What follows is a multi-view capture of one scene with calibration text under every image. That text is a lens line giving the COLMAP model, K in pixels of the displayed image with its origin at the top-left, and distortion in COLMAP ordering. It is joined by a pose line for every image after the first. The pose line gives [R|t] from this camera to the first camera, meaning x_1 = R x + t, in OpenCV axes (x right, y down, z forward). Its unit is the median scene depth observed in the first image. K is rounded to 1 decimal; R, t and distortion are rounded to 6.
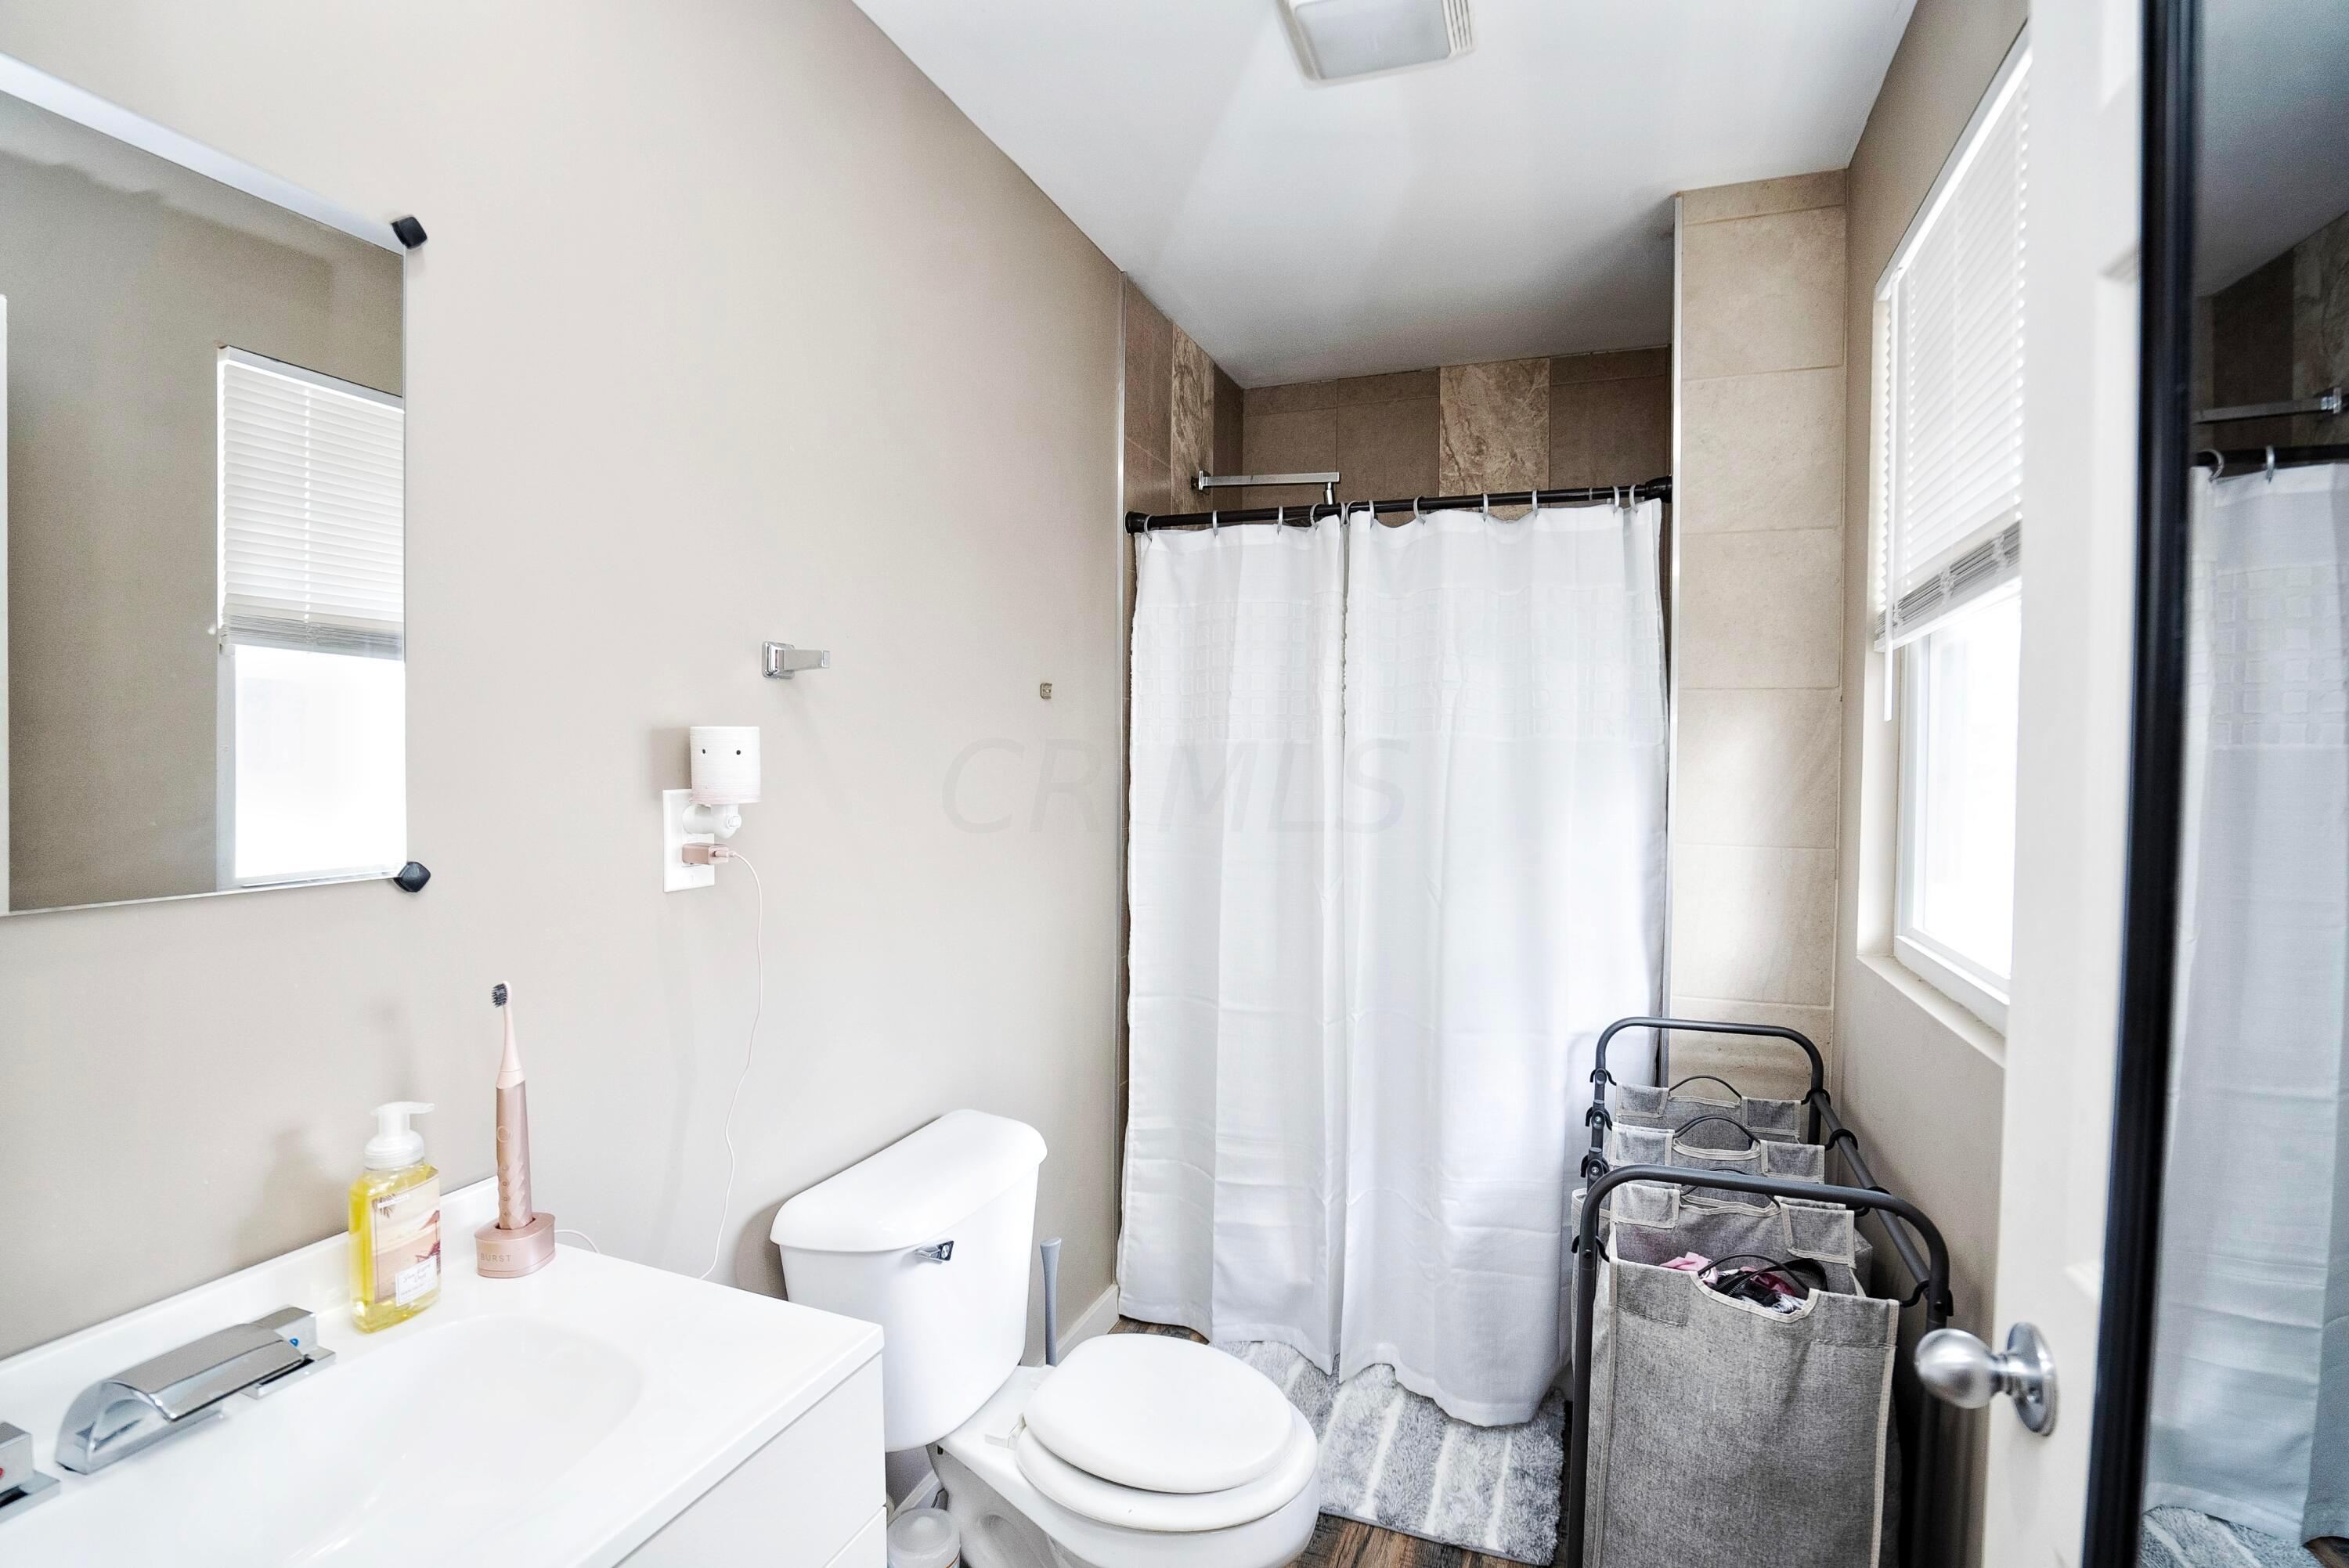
lens RADIAL K [[1139.1, 0, 1174.5], [0, 1139.1, 784.0], [0, 0, 1]] dist [-0.002210, -0.000417]
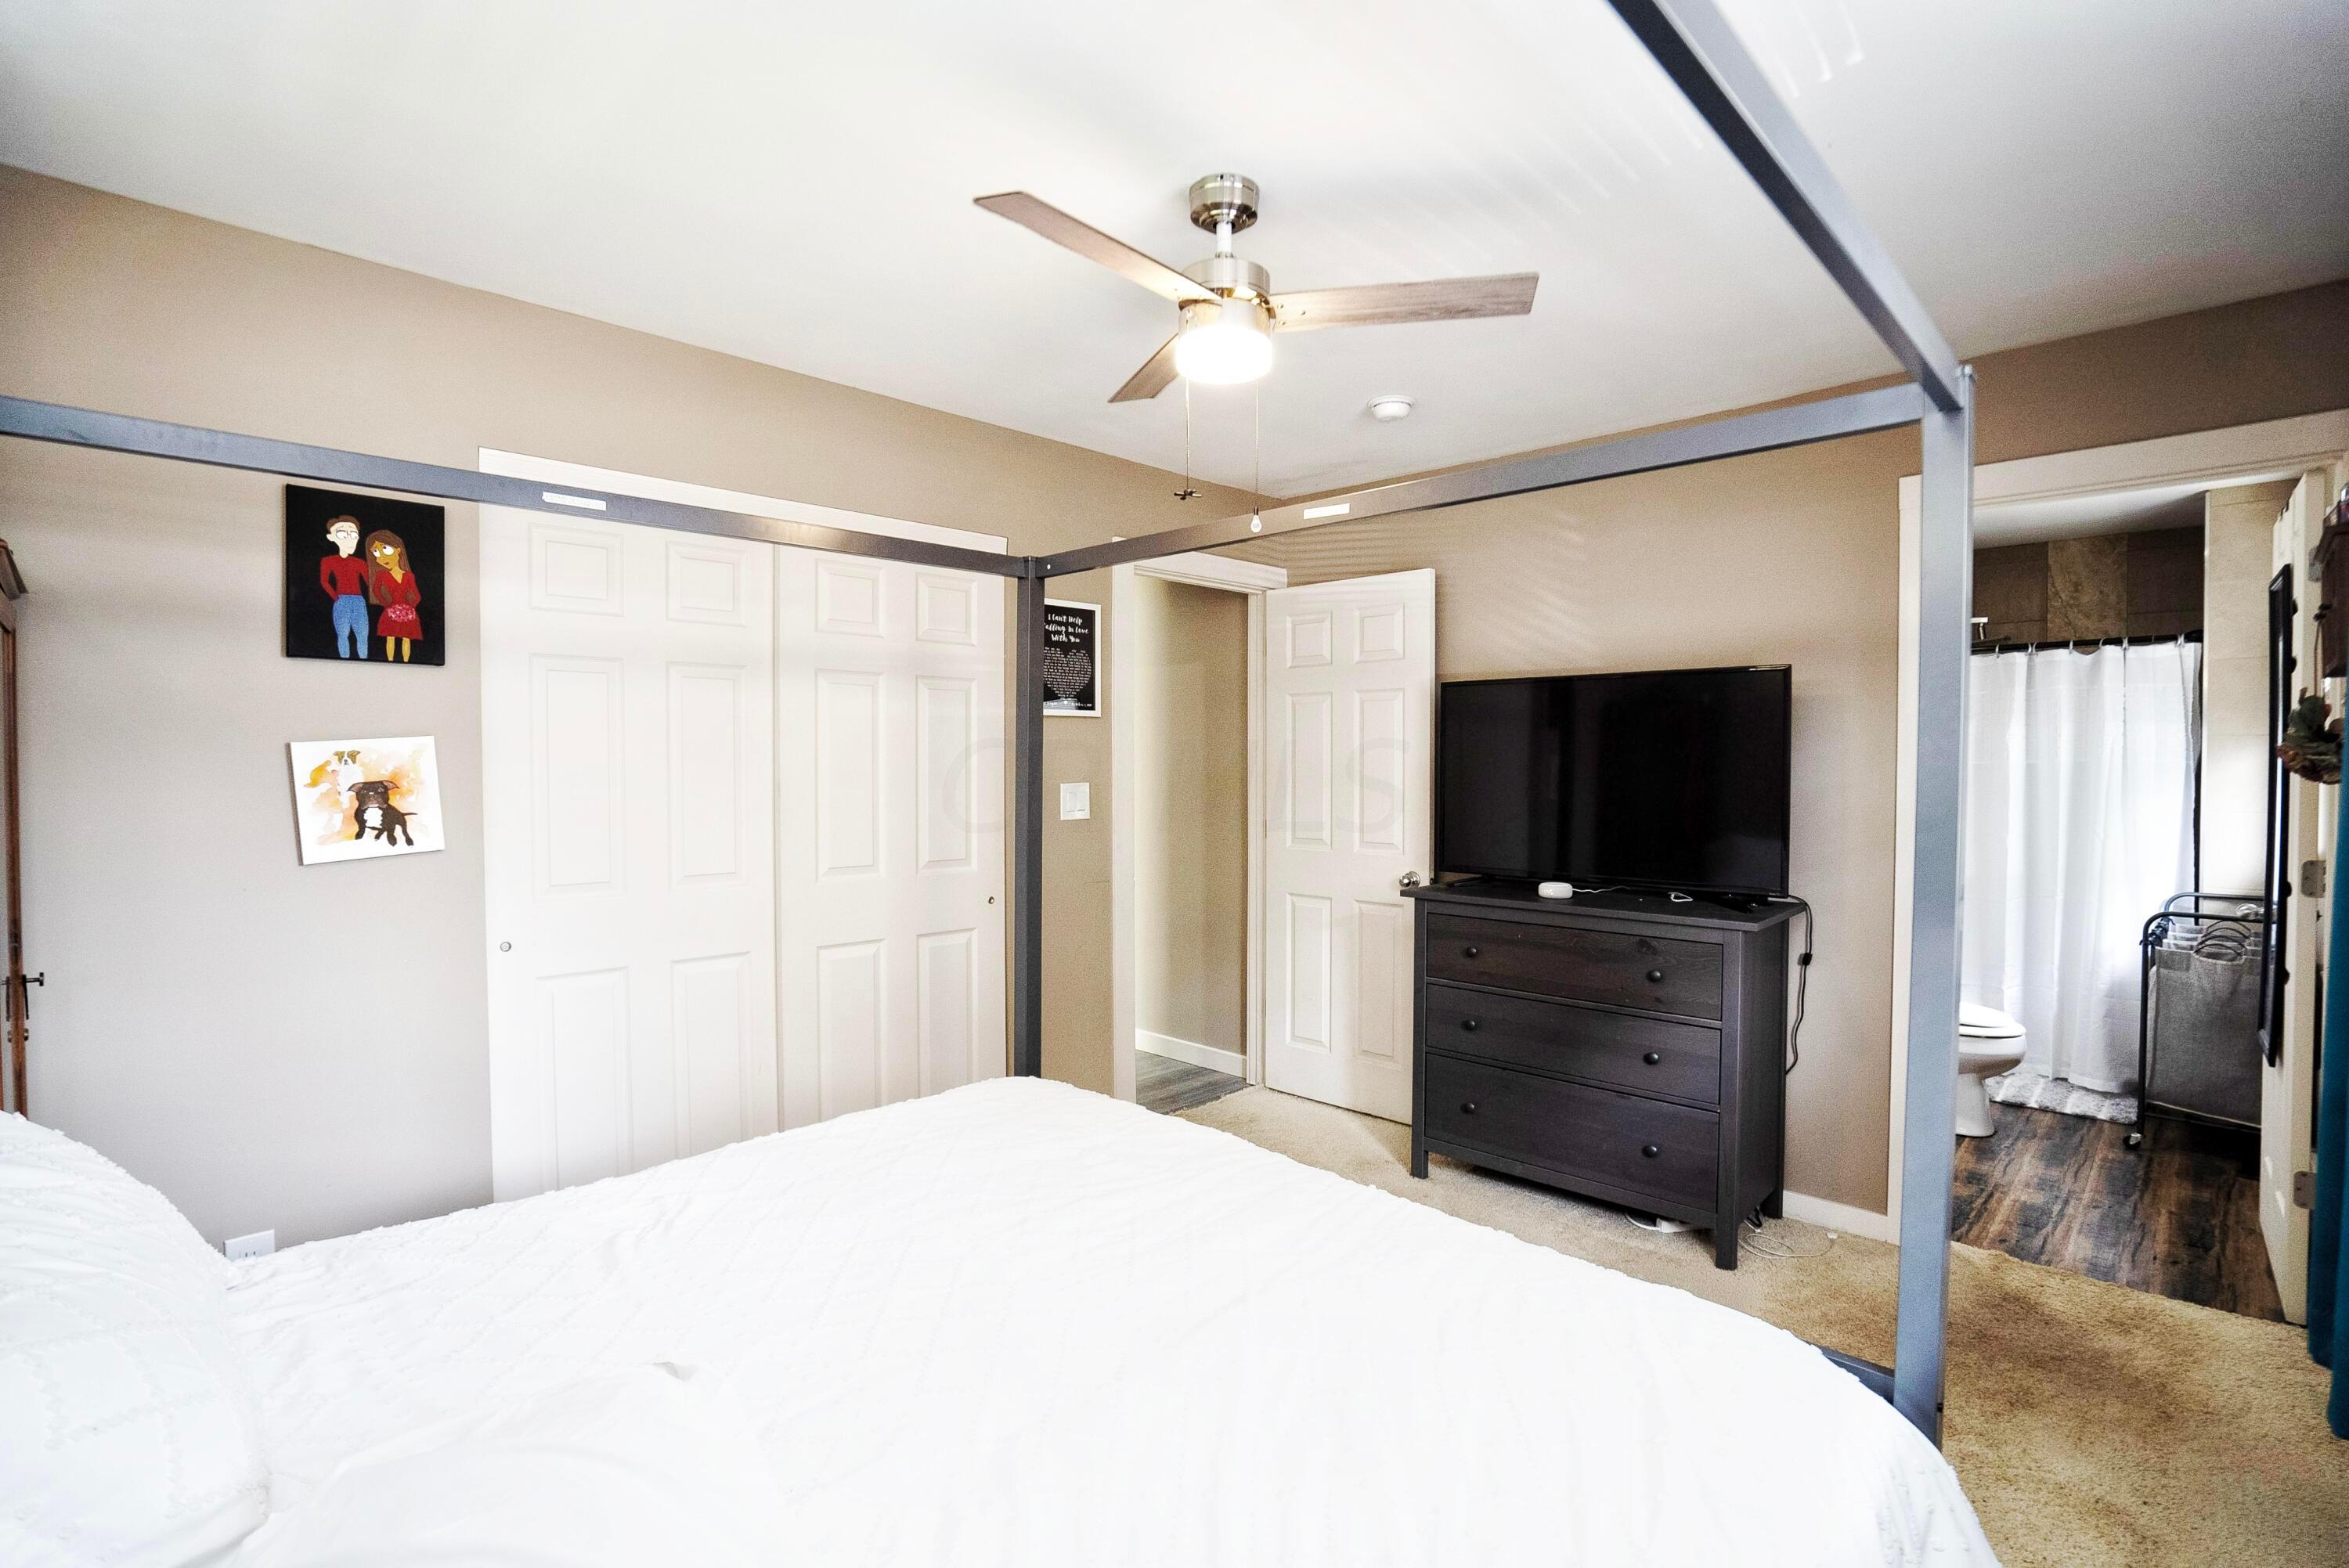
lens RADIAL K [[1139.1, 0, 1174.5], [0, 1139.1, 784.0], [0, 0, 1]] dist [-0.002210, -0.000417]
pose [[0.929124, -0.001511, -0.369765, -0.501797], [-0.001802, 0.999961, -0.008613, 0.018844], [0.369764, 0.008669, 0.929085, -1.509938]]
